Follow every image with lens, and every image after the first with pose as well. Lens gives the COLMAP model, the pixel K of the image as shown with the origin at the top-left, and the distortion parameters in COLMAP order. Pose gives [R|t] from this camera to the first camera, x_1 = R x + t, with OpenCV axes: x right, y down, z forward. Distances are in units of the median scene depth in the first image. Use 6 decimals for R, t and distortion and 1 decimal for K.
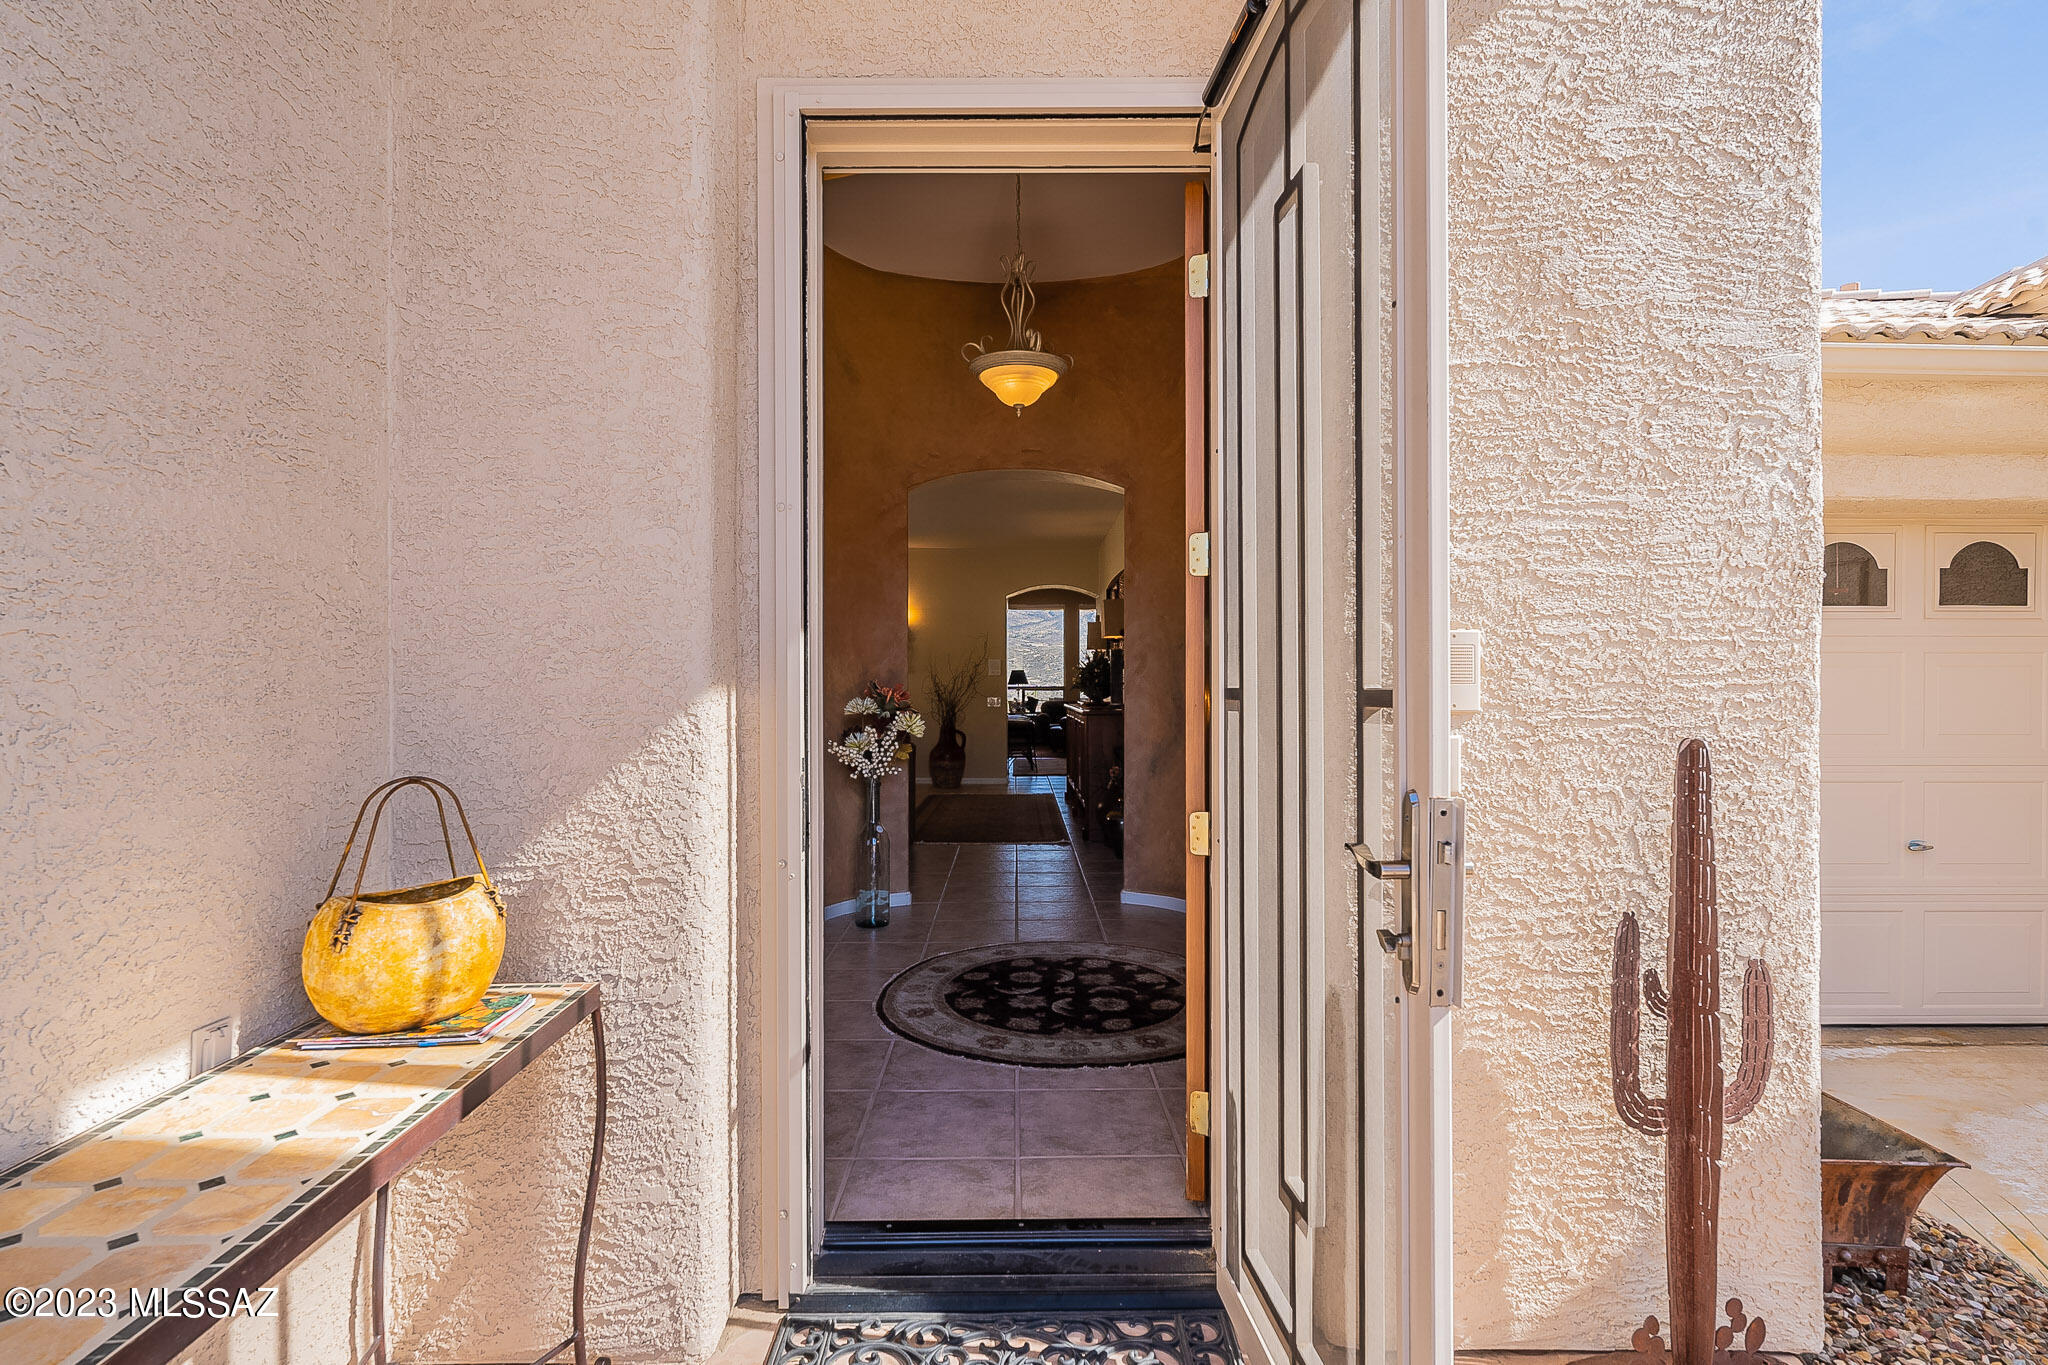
lens RADIAL K [[966.1, 0, 1024.0], [0, 966.1, 682.5], [0, 0, 1]] dist [-0.002553, 0.000057]
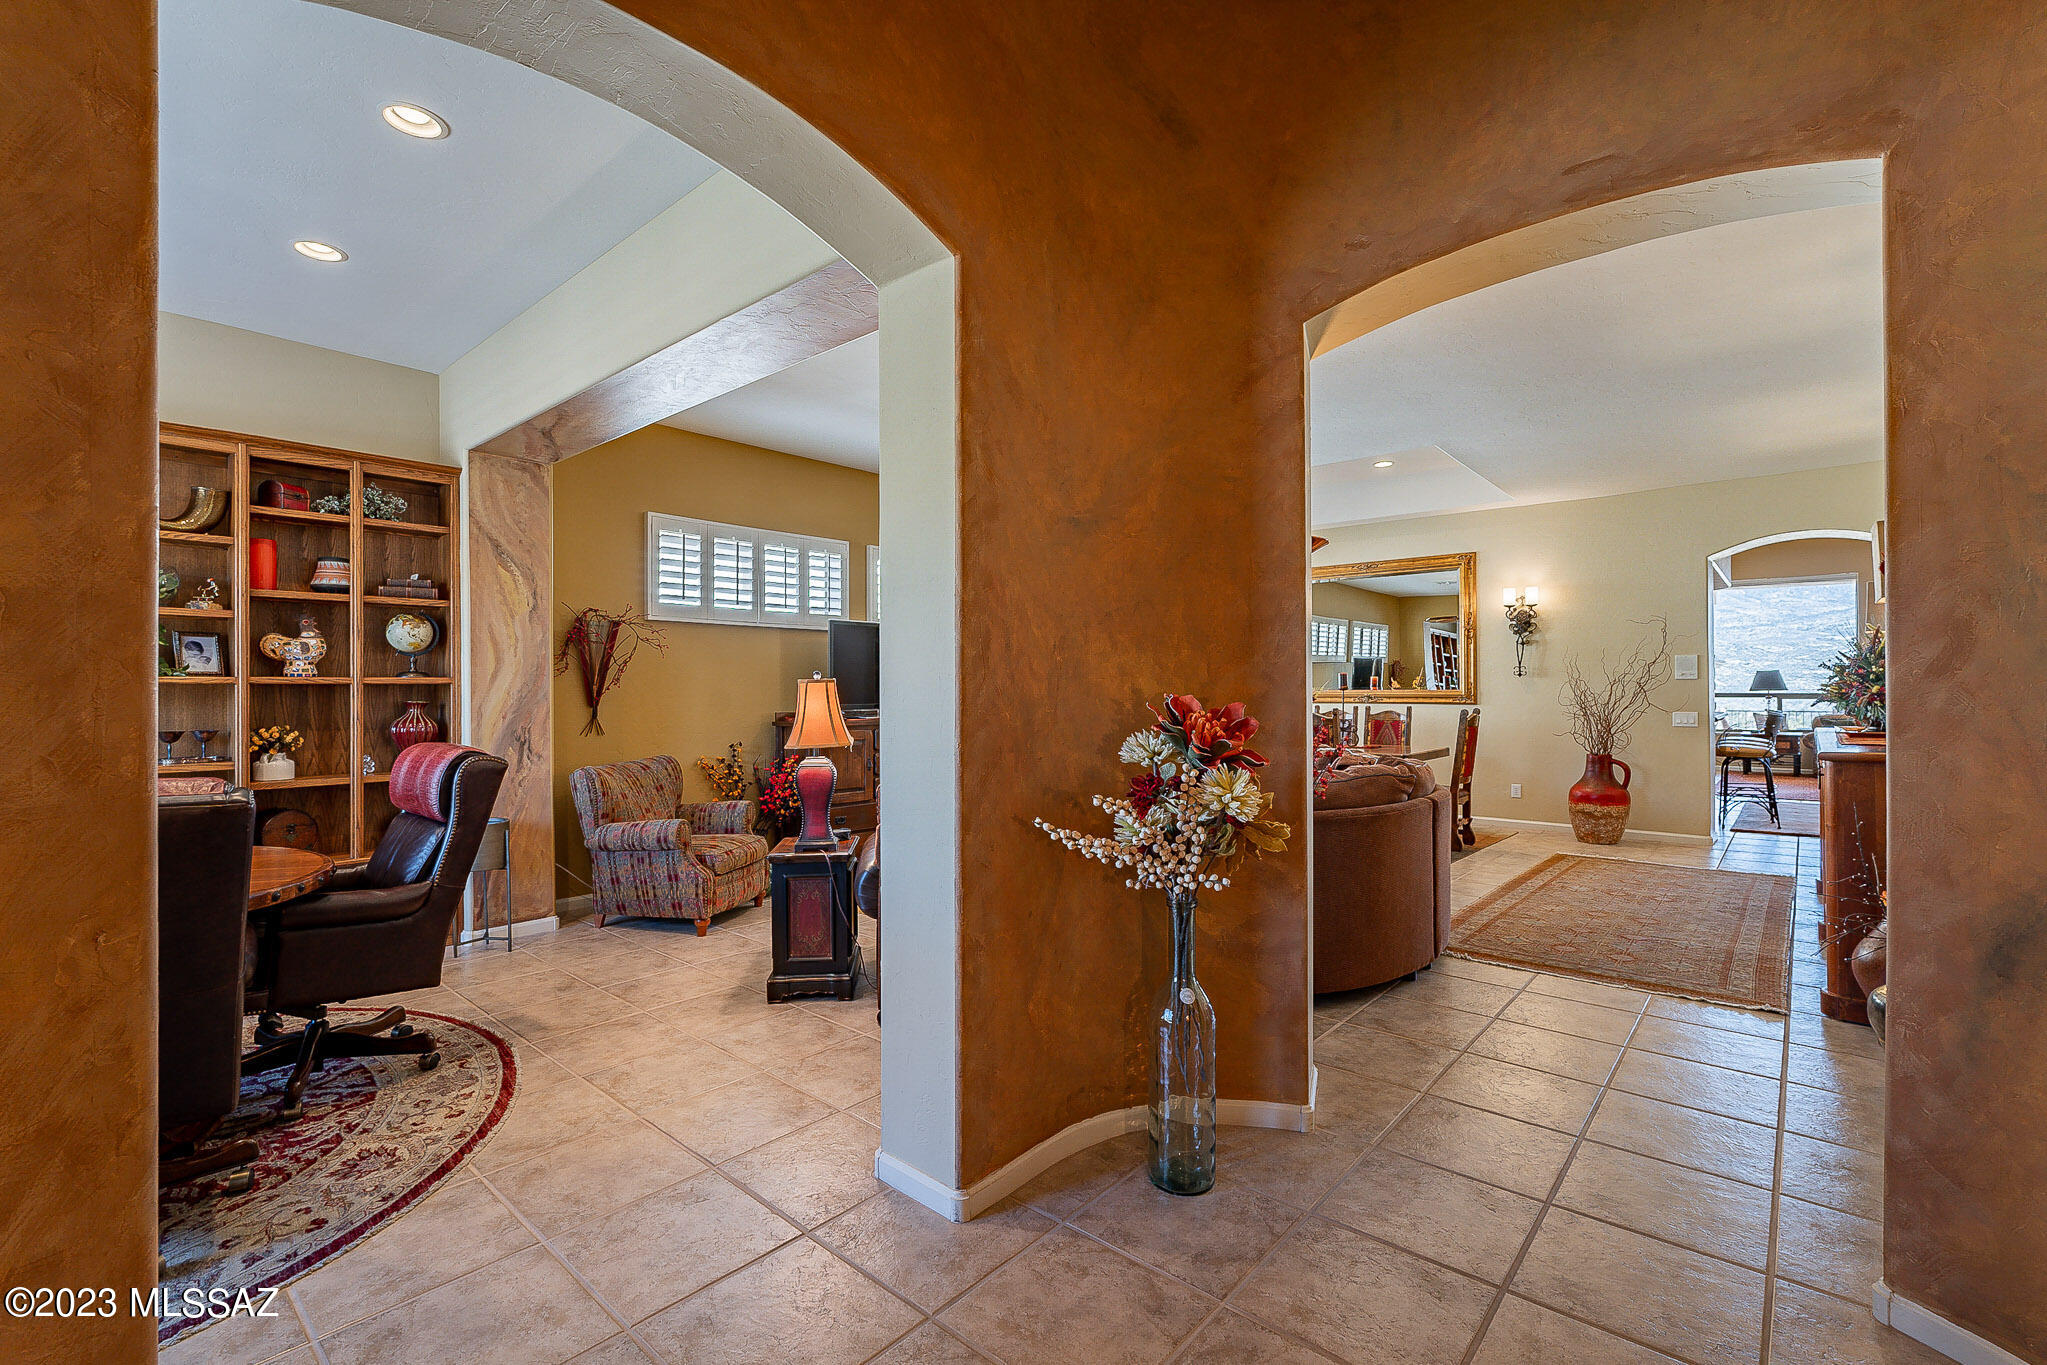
lens RADIAL K [[897.8, 0, 1023.5], [0, 897.8, 682.5], [0, 0, 1]] dist [0.000463, -0.000160]
pose [[0.746701, -0.003041, -0.665153, 0.041246], [0.001495, 0.999995, -0.002893, -0.003980], [0.665158, 0.001165, 0.746702, 0.252388]]
